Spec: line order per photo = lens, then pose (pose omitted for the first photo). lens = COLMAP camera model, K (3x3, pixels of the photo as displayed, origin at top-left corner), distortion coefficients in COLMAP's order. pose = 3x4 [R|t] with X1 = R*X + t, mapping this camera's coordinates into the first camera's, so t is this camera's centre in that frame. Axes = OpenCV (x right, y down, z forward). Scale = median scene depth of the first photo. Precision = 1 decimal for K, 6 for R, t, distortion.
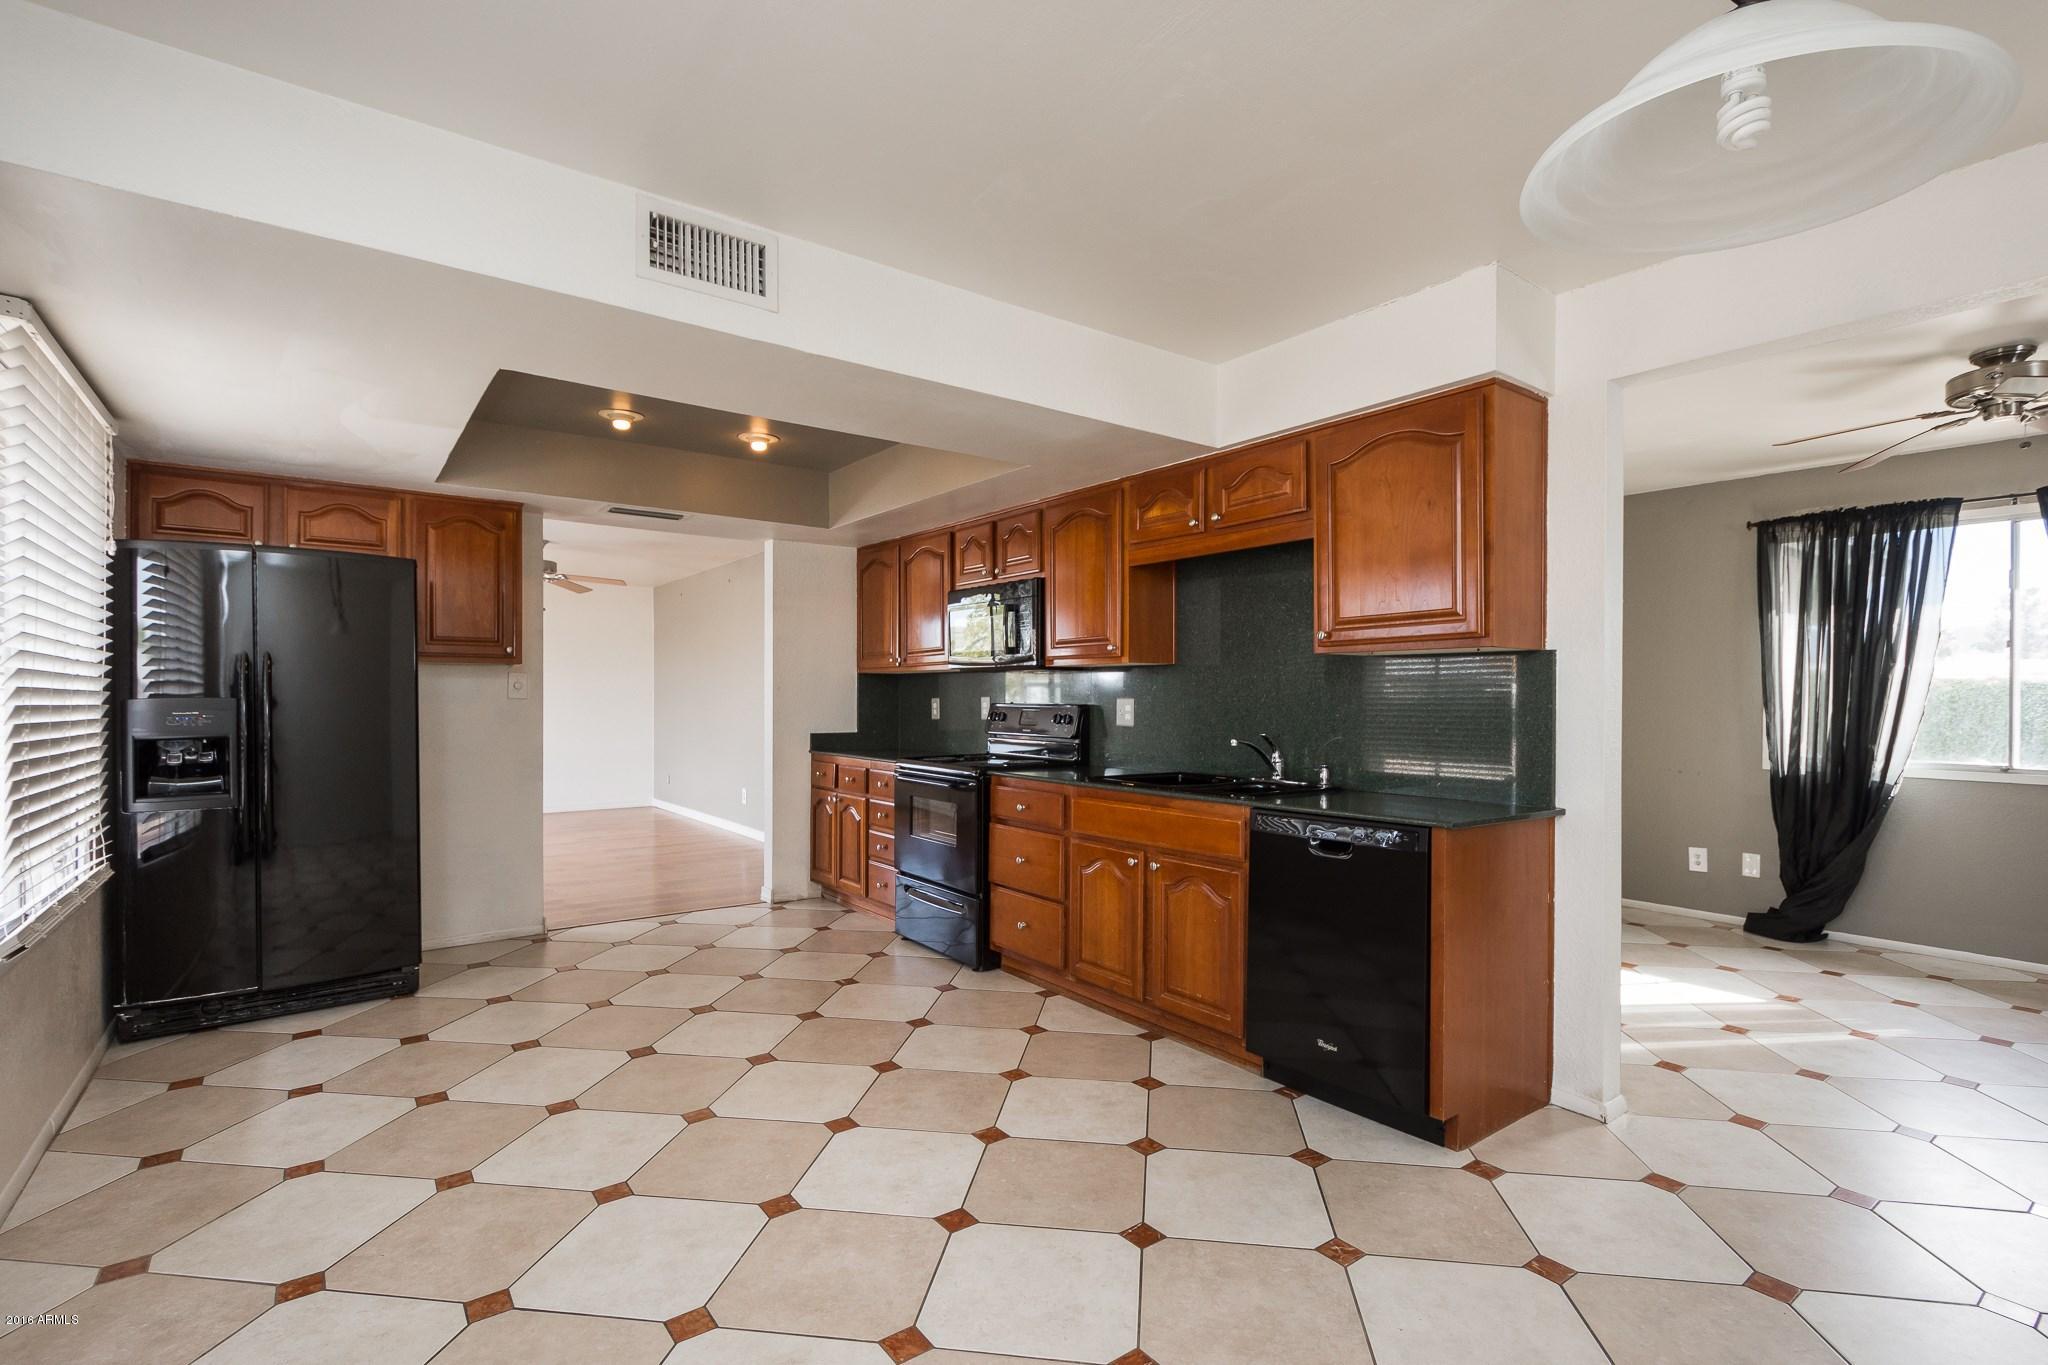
lens RADIAL K [[958.7, 0, 1029.0], [0, 958.7, 692.1], [0, 0, 1]] dist [0.017431, -0.012846]
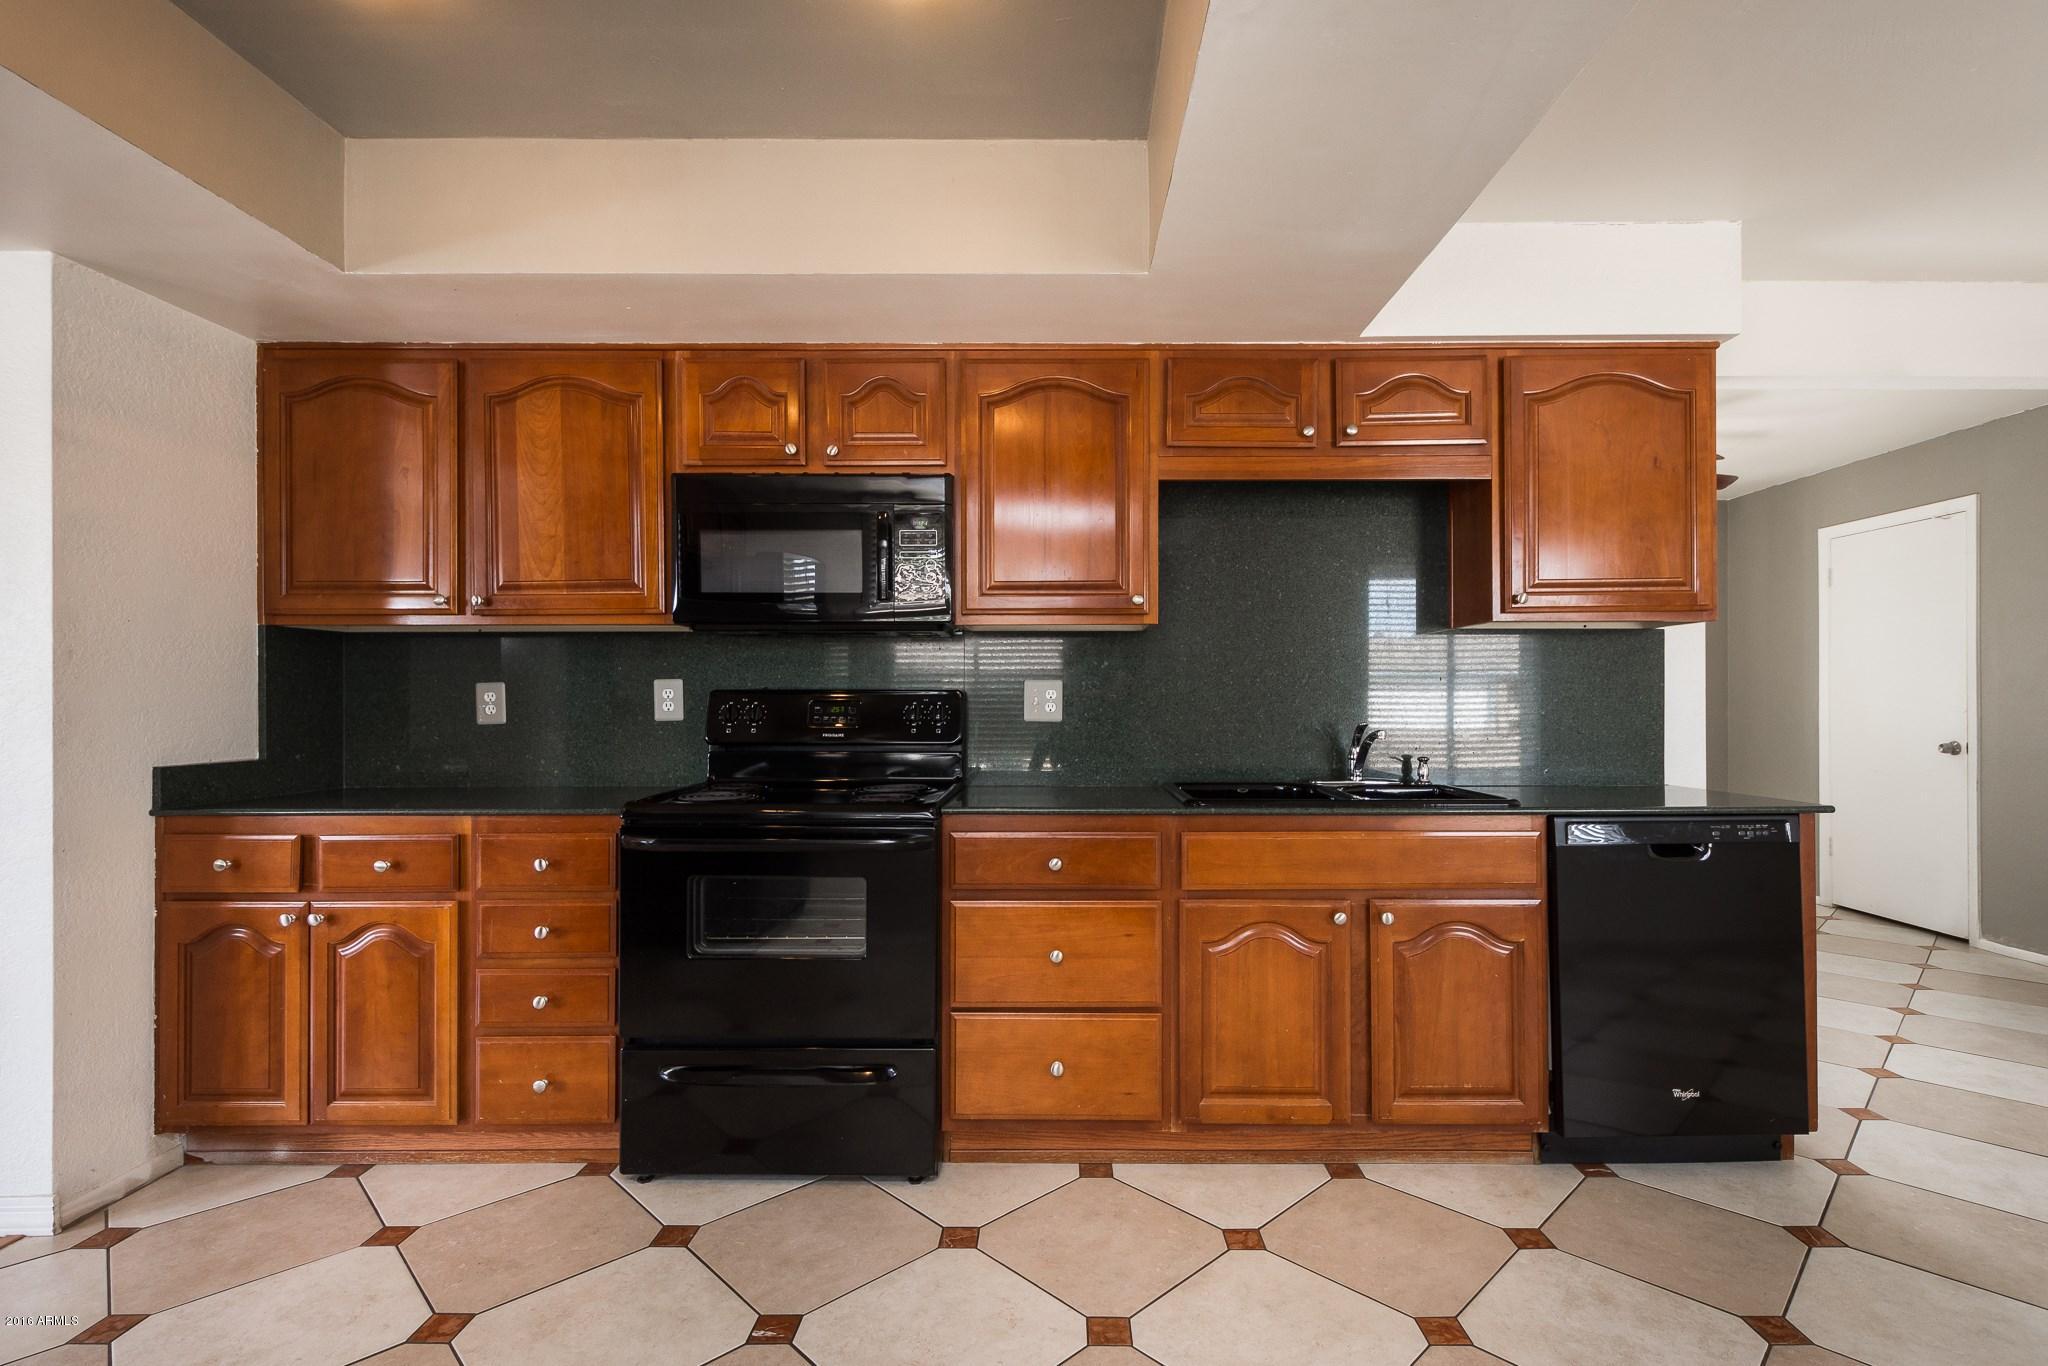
lens RADIAL K [[958.7, 0, 1029.0], [0, 958.7, 692.6], [0, 0, 1]] dist [0.017431, -0.012846]
pose [[0.595213, -0.010928, 0.803494, -0.445290], [-0.000117, 0.999906, 0.013686, 0.006400], [-0.803568, -0.008240, 0.595156, 0.618699]]
